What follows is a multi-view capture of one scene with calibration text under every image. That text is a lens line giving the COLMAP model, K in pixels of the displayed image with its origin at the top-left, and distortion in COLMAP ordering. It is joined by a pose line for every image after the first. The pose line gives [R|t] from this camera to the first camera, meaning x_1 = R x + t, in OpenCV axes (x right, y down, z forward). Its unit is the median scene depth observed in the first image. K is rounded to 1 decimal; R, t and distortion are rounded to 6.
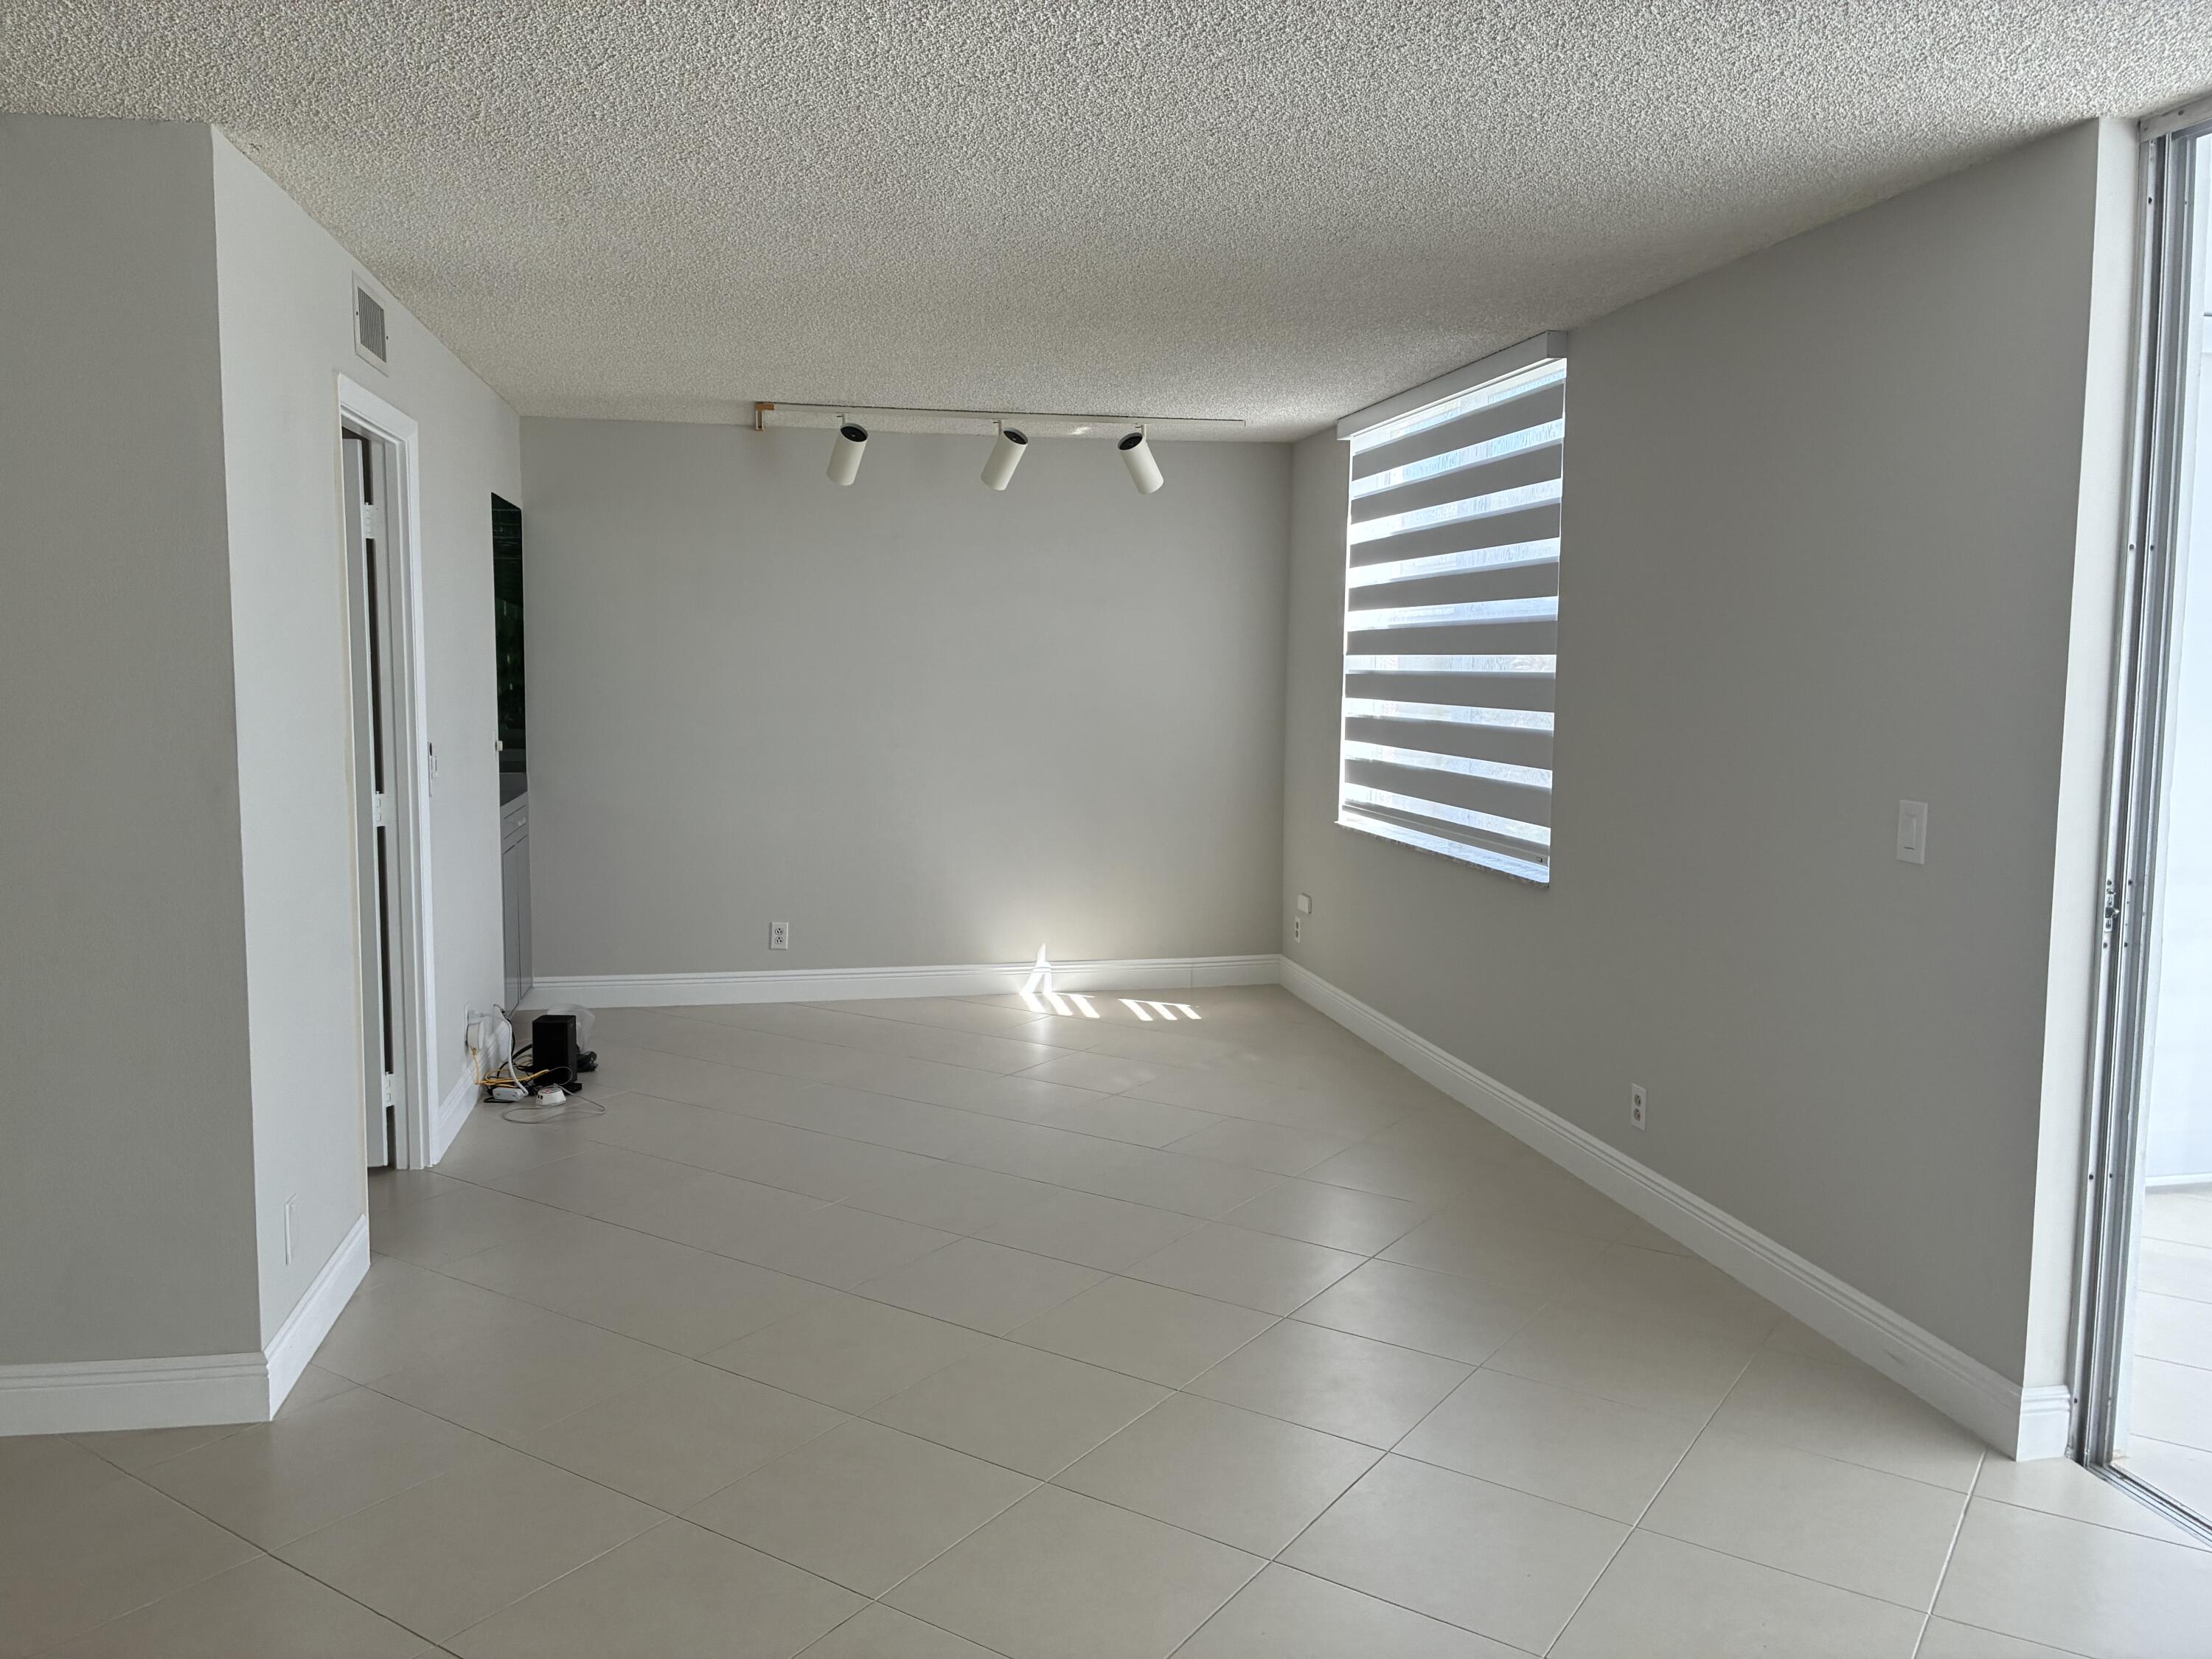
lens RADIAL K [[1678.7, 0, 1113.2], [0, 1678.7, 833.6], [0, 0, 1]] dist [0.029242, -0.024199]
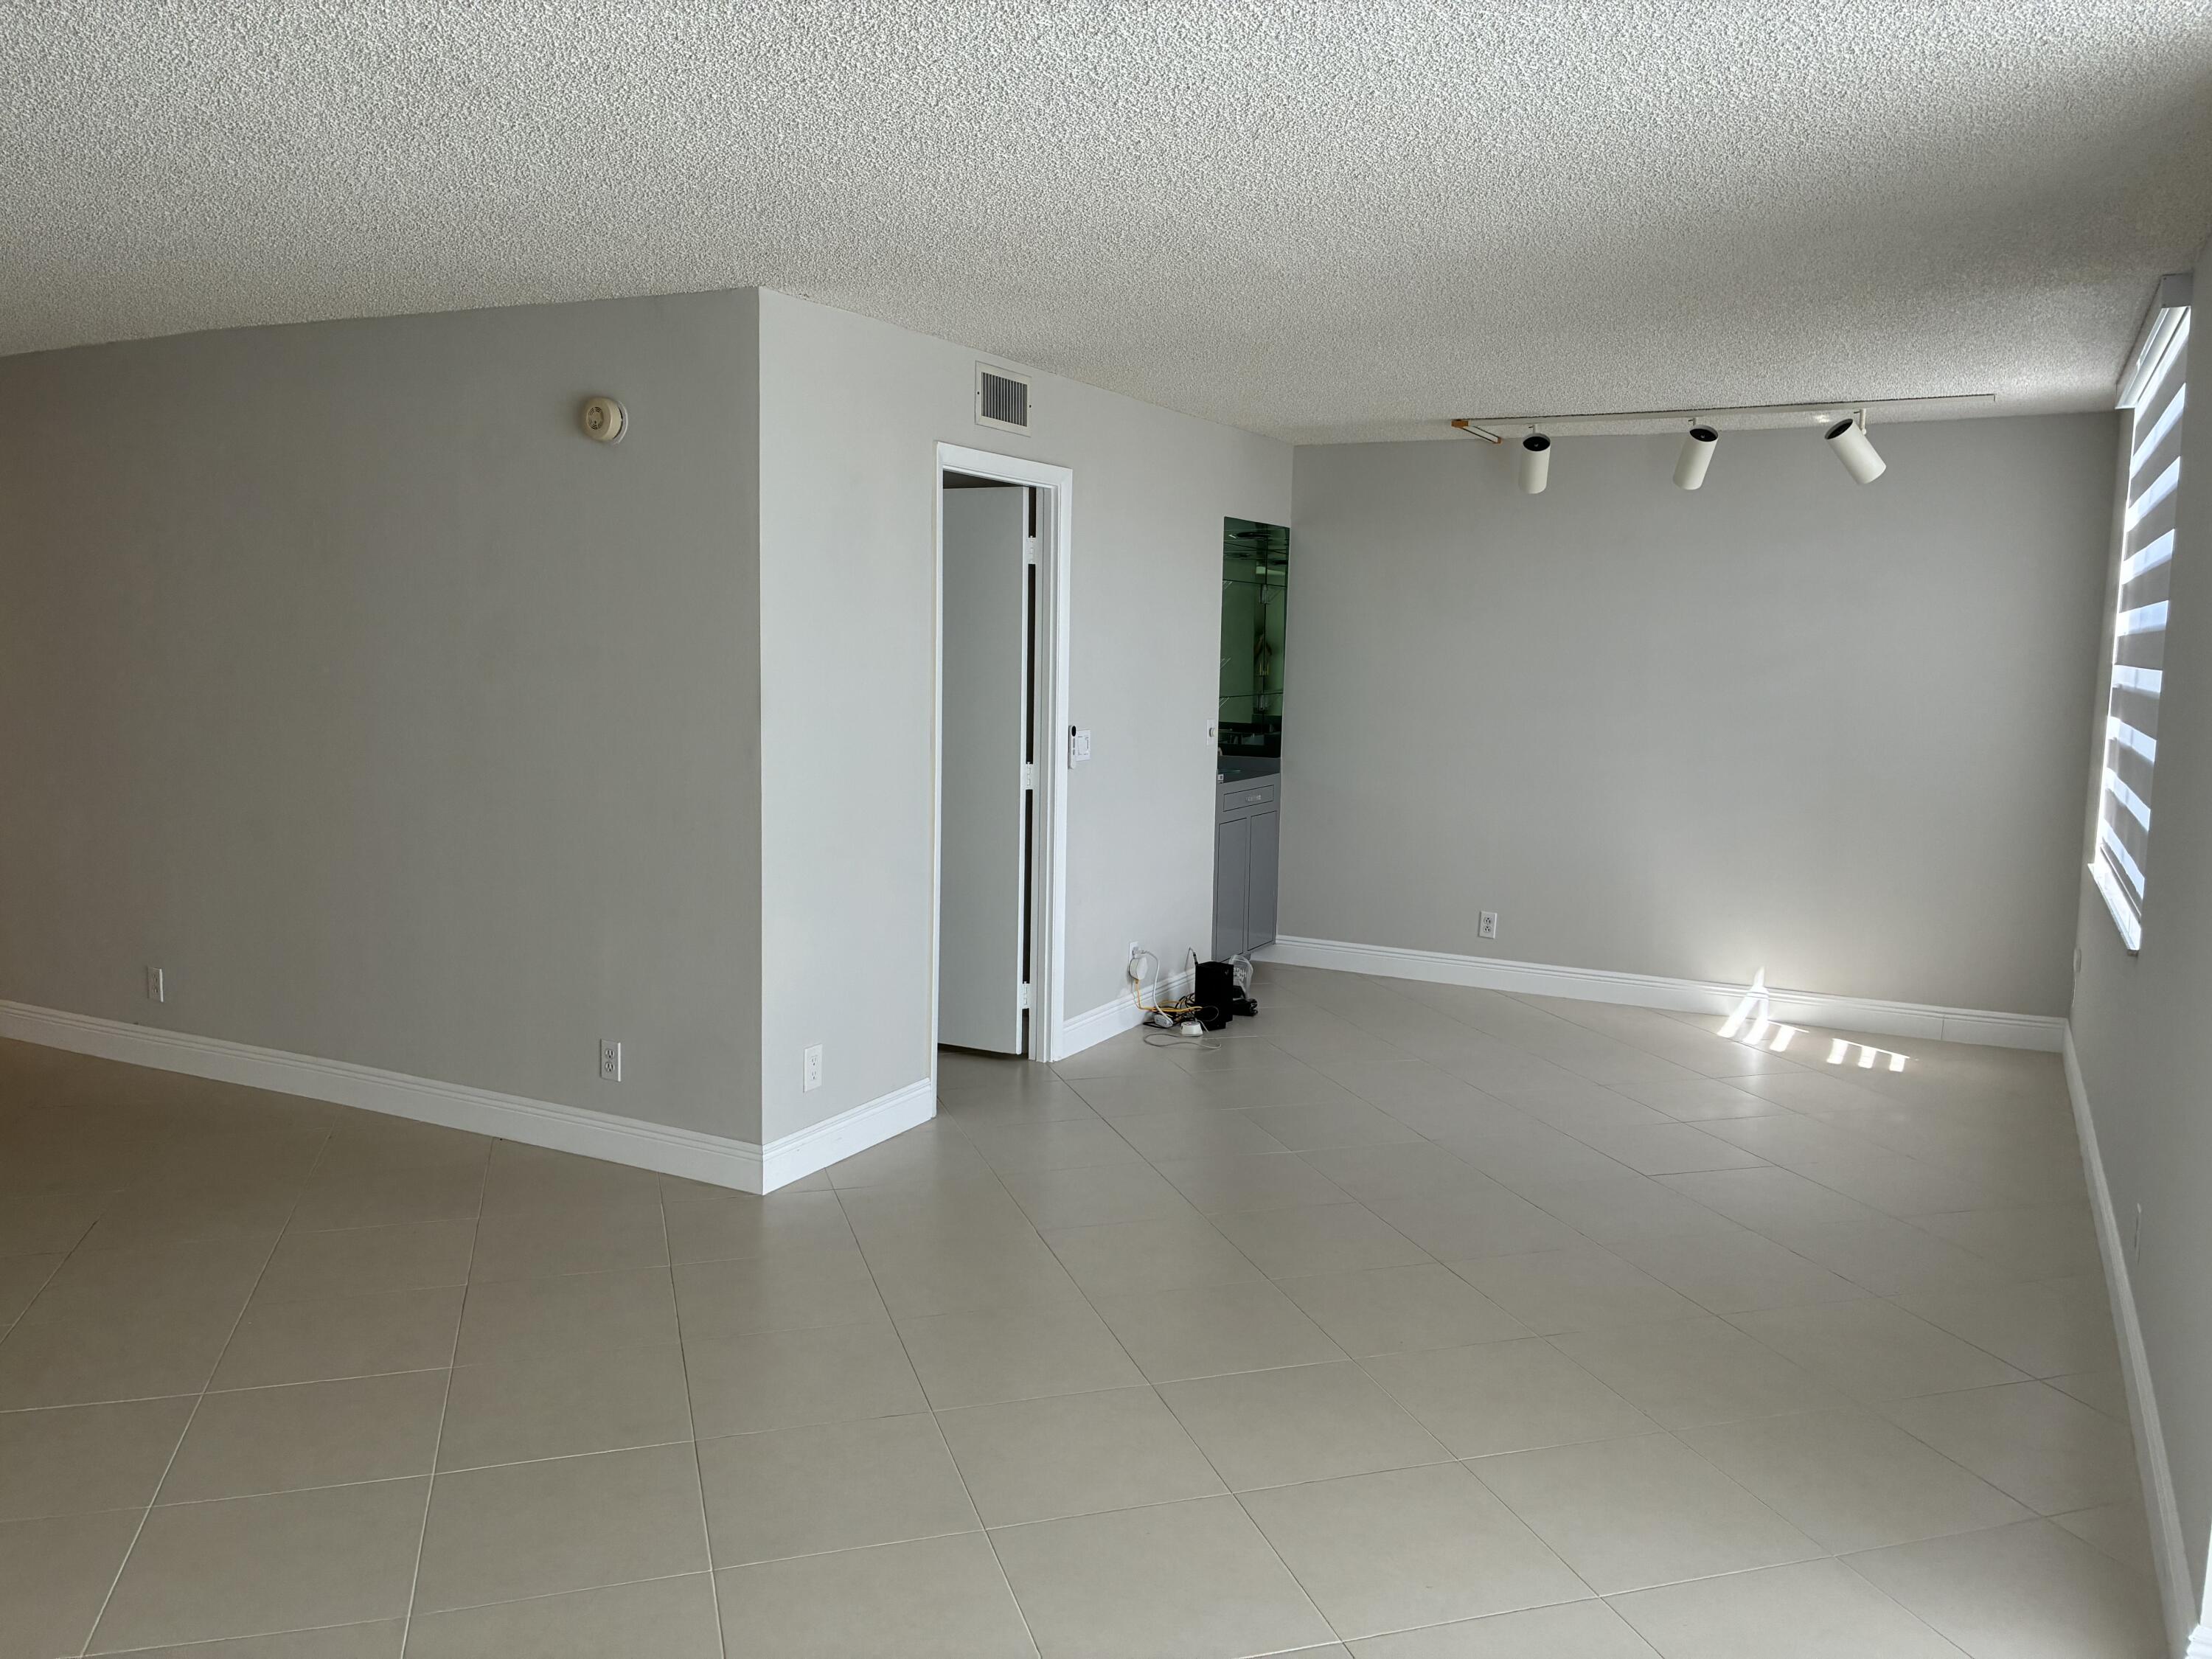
lens RADIAL K [[1678.7, 0, 1109.2], [0, 1678.7, 822.8], [0, 0, 1]] dist [0.029242, -0.024199]
pose [[0.764798, 0.076470, -0.639716, 0.310226], [-0.079779, 0.996530, 0.023744, -0.009349], [0.639311, 0.032877, 0.768245, 0.047101]]
